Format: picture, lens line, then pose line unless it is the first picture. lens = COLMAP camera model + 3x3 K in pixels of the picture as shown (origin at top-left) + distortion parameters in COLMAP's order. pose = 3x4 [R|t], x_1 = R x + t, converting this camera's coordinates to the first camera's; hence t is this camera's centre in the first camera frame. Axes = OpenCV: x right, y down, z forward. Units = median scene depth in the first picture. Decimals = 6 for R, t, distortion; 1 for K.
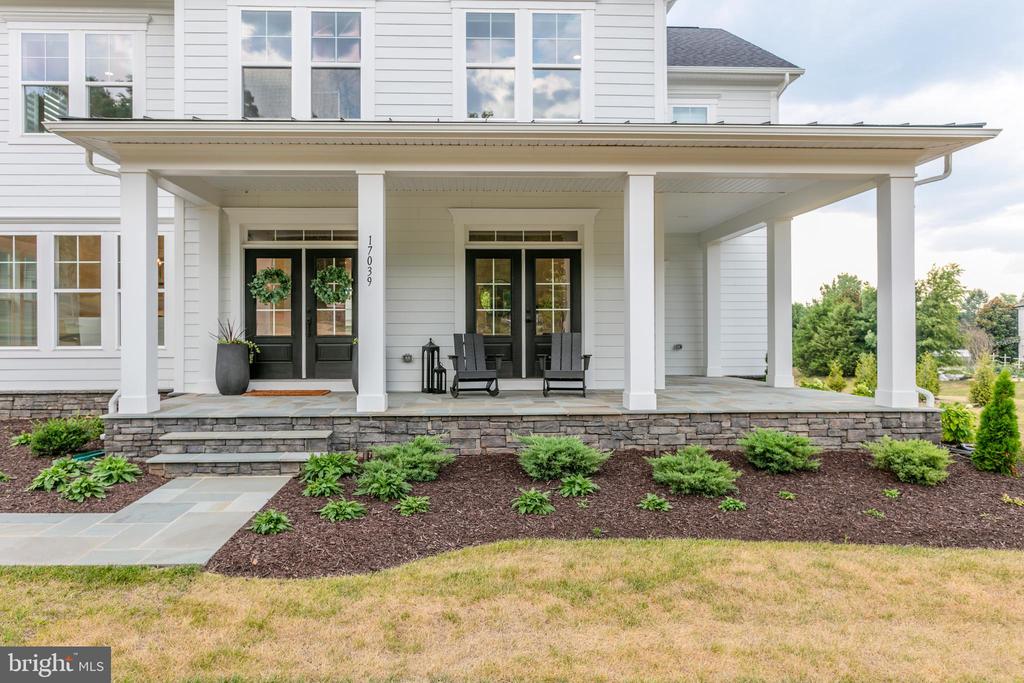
lens RADIAL K [[673.5, 0, 490.3], [0, 673.5, 336.5], [0, 0, 1]] dist [-0.006897, -0.002226]
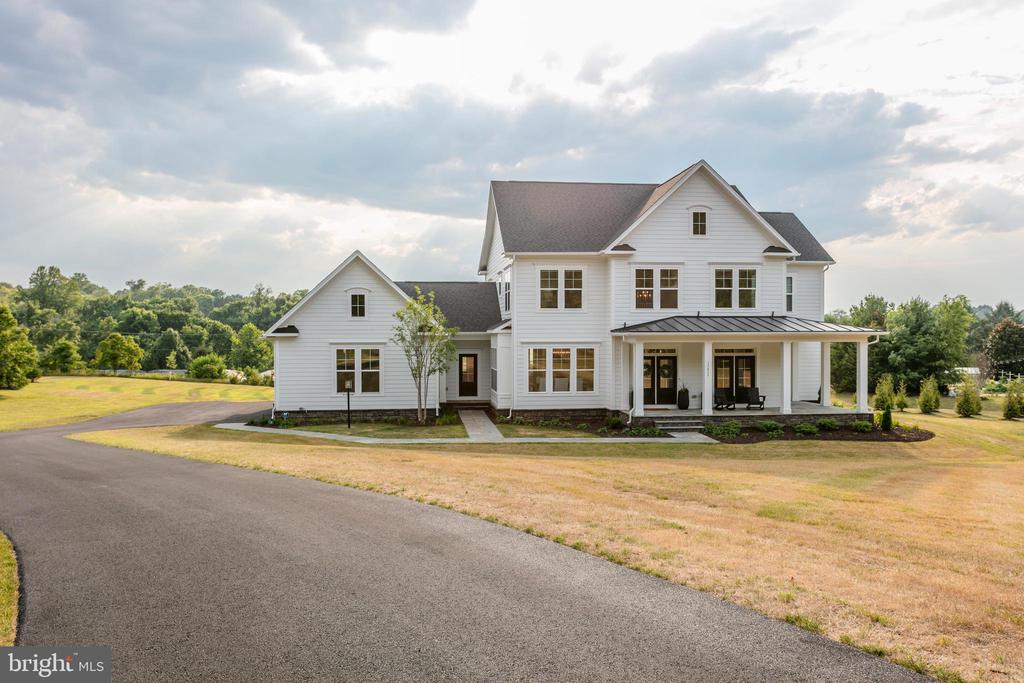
lens RADIAL K [[887.4, 0, 510.1], [0, 887.4, 343.8], [0, 0, 1]] dist [0.001586, -0.001948]
pose [[0.996419, -0.000307, 0.084553, -1.208119], [-0.000569, 0.999946, 0.010342, -0.224849], [-0.084551, -0.010353, 0.996365, -2.599168]]
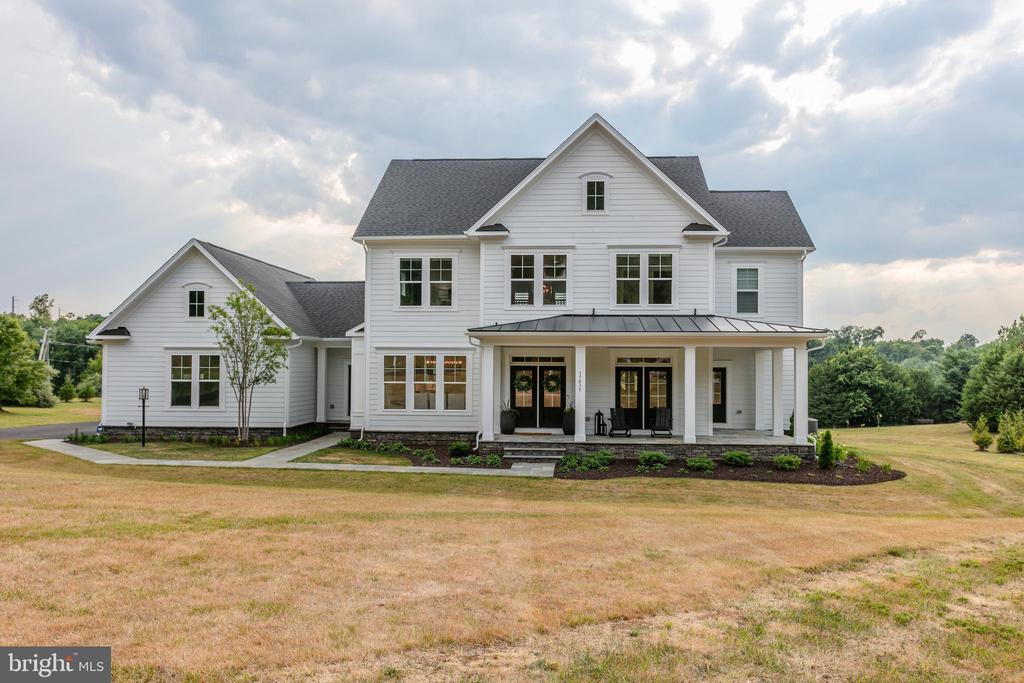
lens RADIAL K [[924.8, 0, 511.1], [0, 924.8, 340.1], [0, 0, 1]] dist [0.002735, 0.000008]
pose [[0.993389, 0.006175, -0.114630, -0.031187], [-0.009709, 0.999494, -0.030298, -0.127320], [0.114384, 0.031210, 0.992946, -1.967556]]
